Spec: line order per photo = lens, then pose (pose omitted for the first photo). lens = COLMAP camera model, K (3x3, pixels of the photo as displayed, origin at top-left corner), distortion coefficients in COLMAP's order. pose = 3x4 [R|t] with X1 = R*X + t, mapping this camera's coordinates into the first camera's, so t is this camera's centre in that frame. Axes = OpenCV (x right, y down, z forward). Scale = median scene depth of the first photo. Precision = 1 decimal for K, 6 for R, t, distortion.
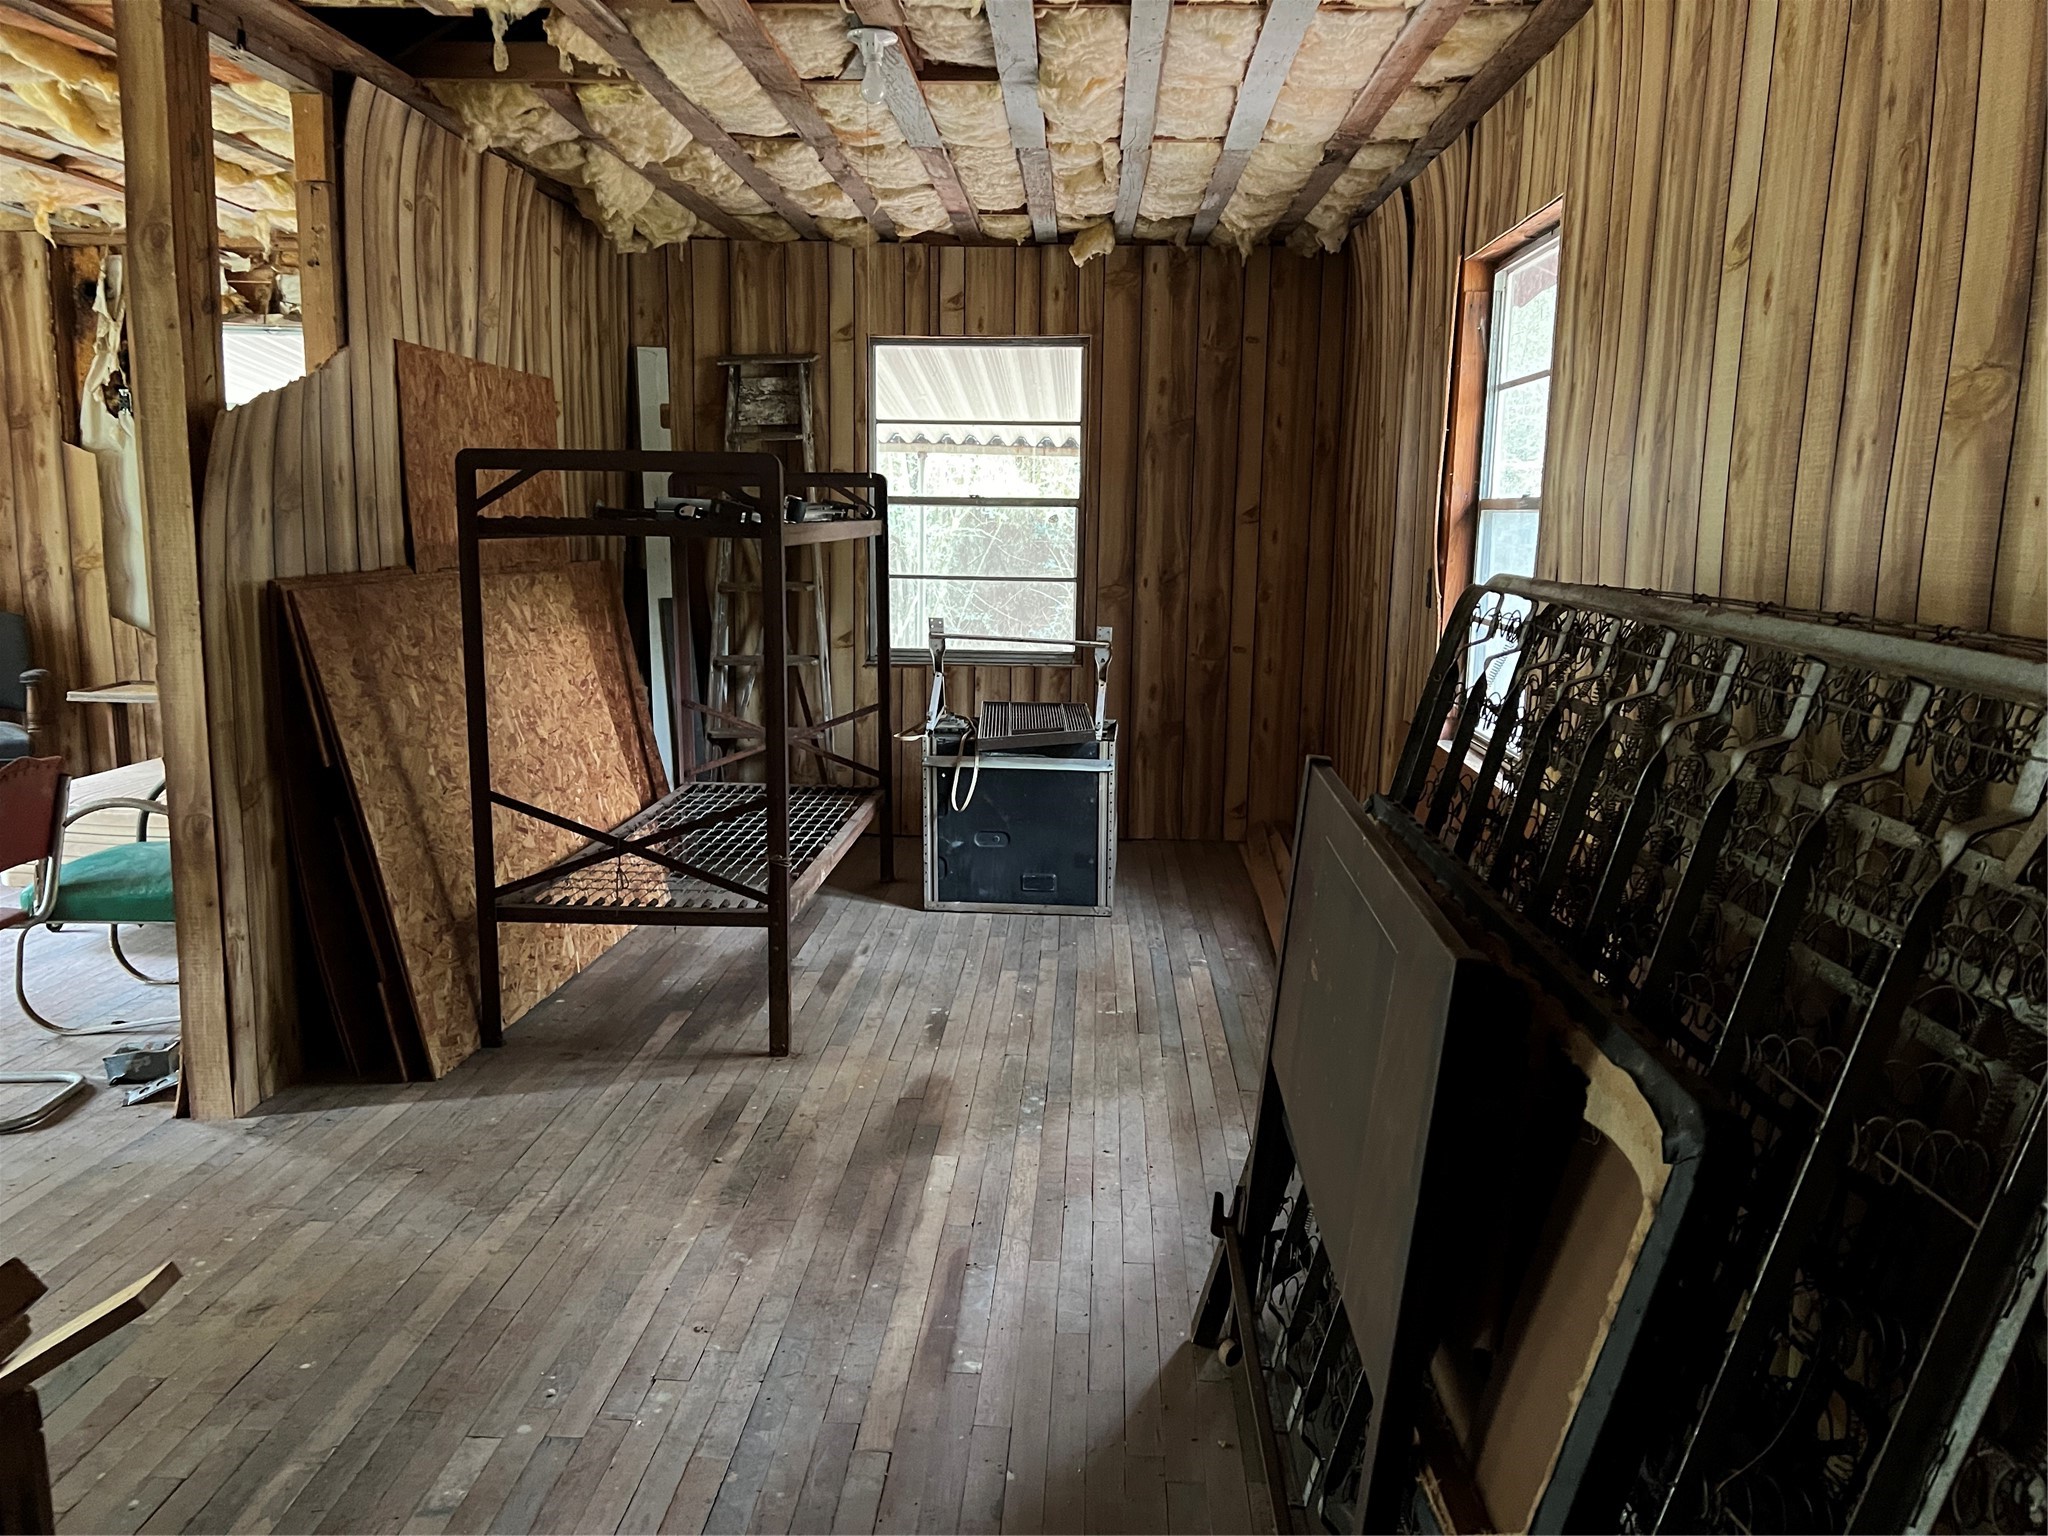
lens RADIAL K [[1545.4, 0, 1024.0], [0, 1545.4, 768.0], [0, 0, 1]] dist [0.012165, 0.002771]
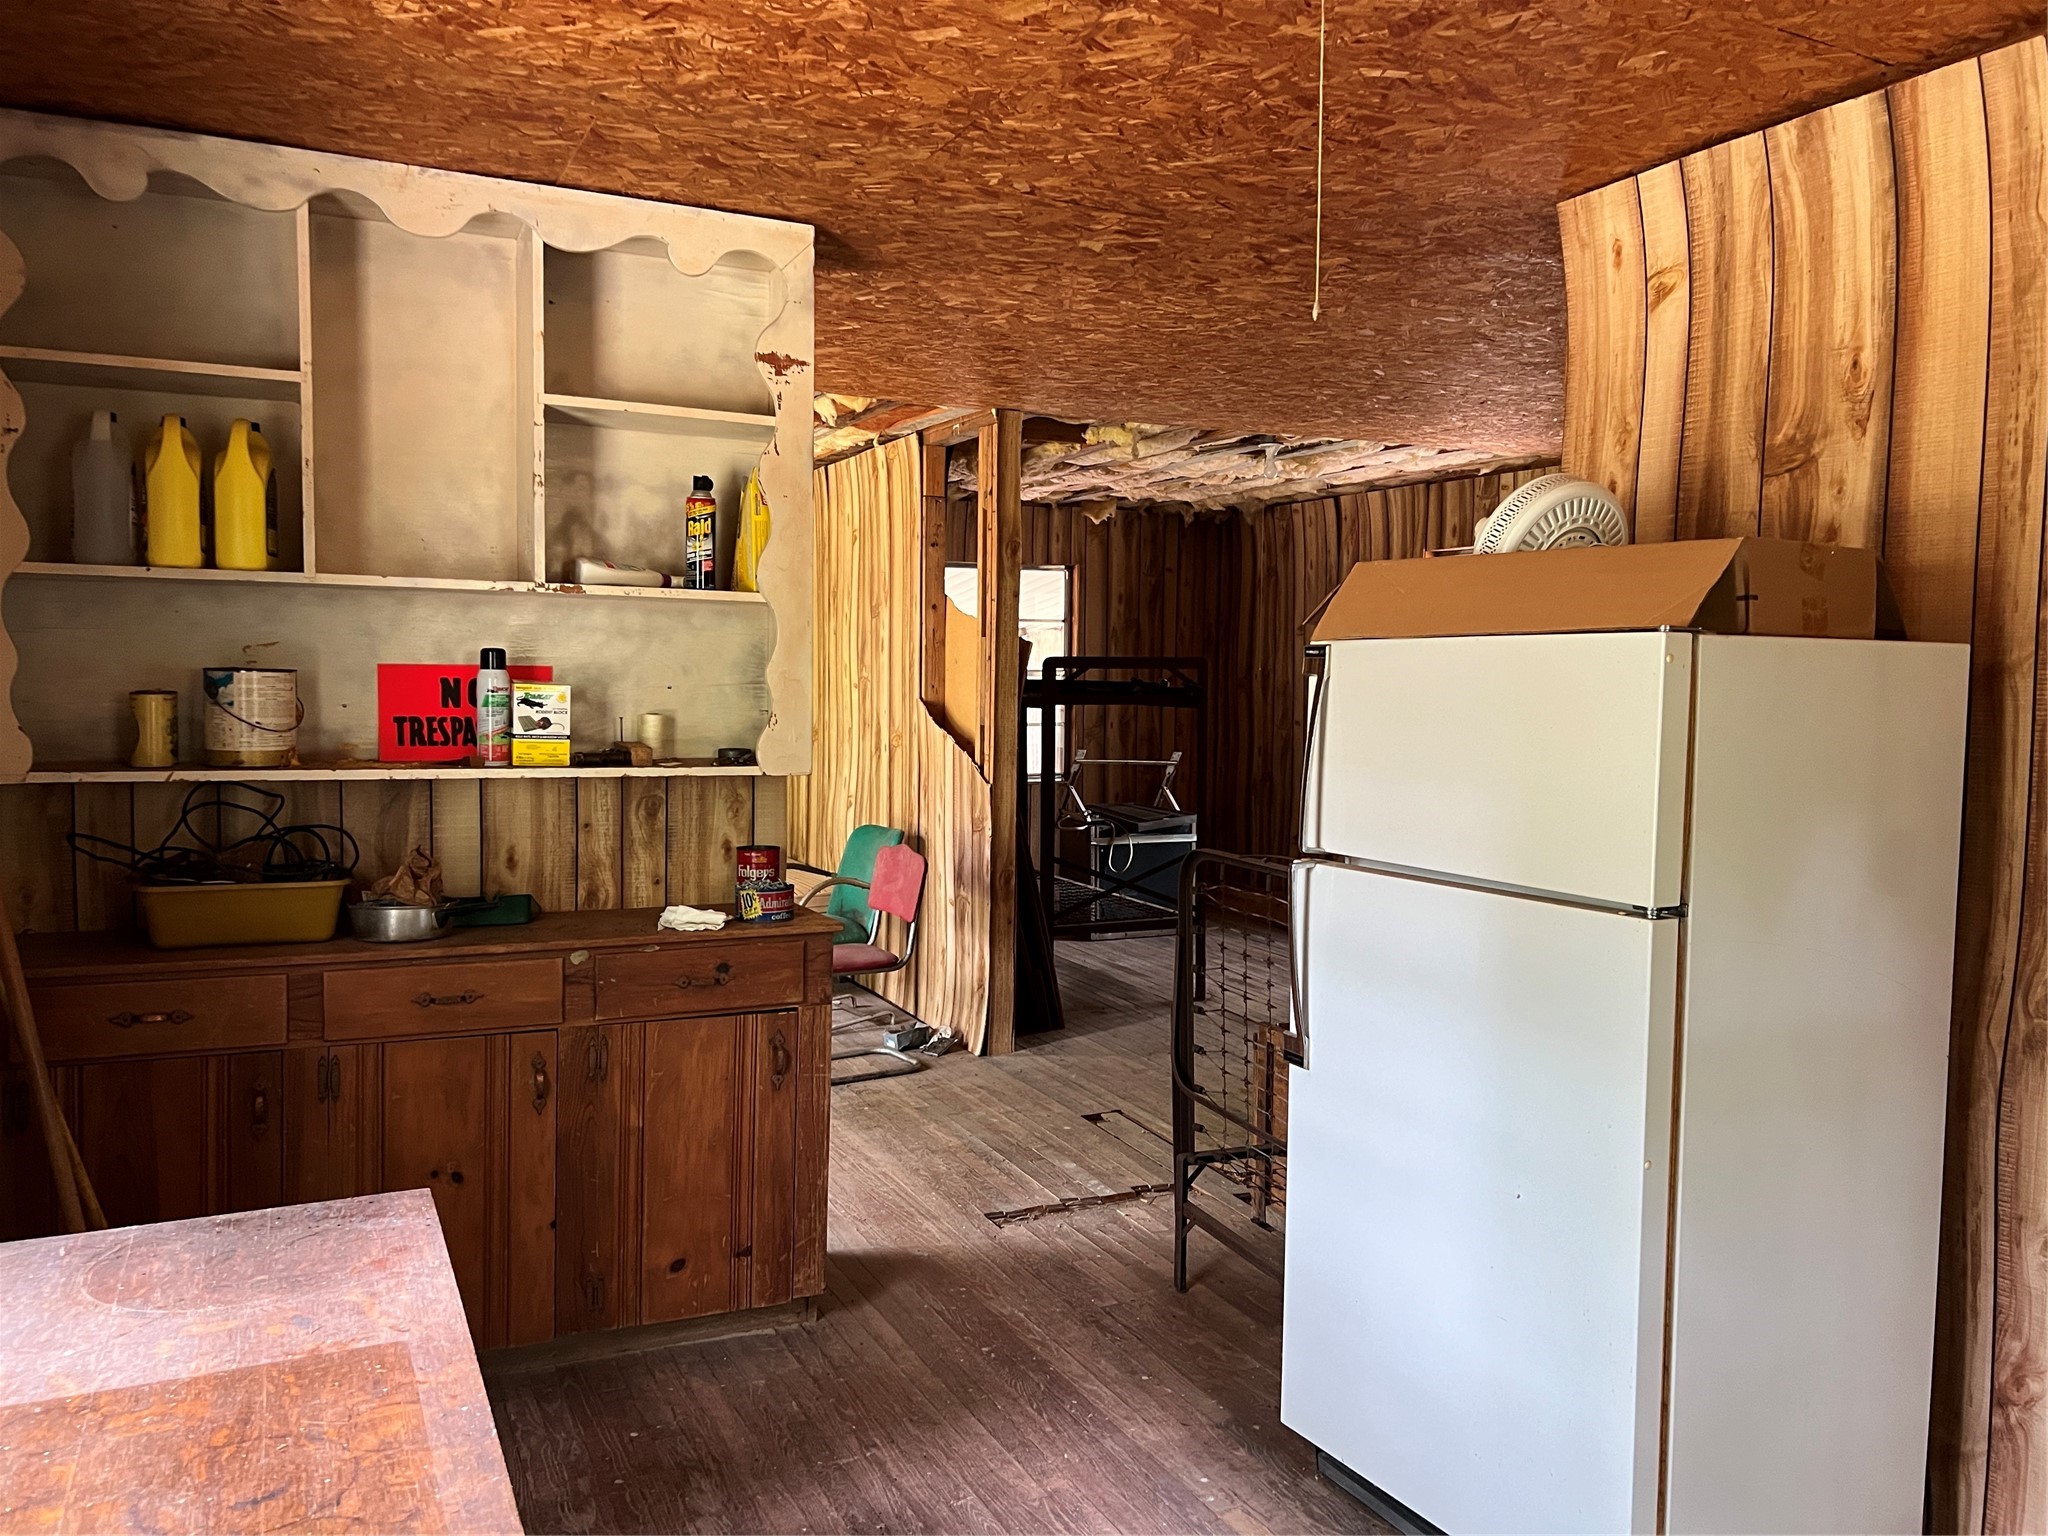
lens RADIAL K [[1545.4, 0, 1024.0], [0, 1545.4, 768.0], [0, 0, 1]] dist [0.012165, 0.002771]
pose [[0.882186, -0.038372, 0.469335, -0.727891], [0.083510, 0.993625, -0.075732, 0.028267], [-0.463437, 0.106004, 0.879766, -0.287709]]
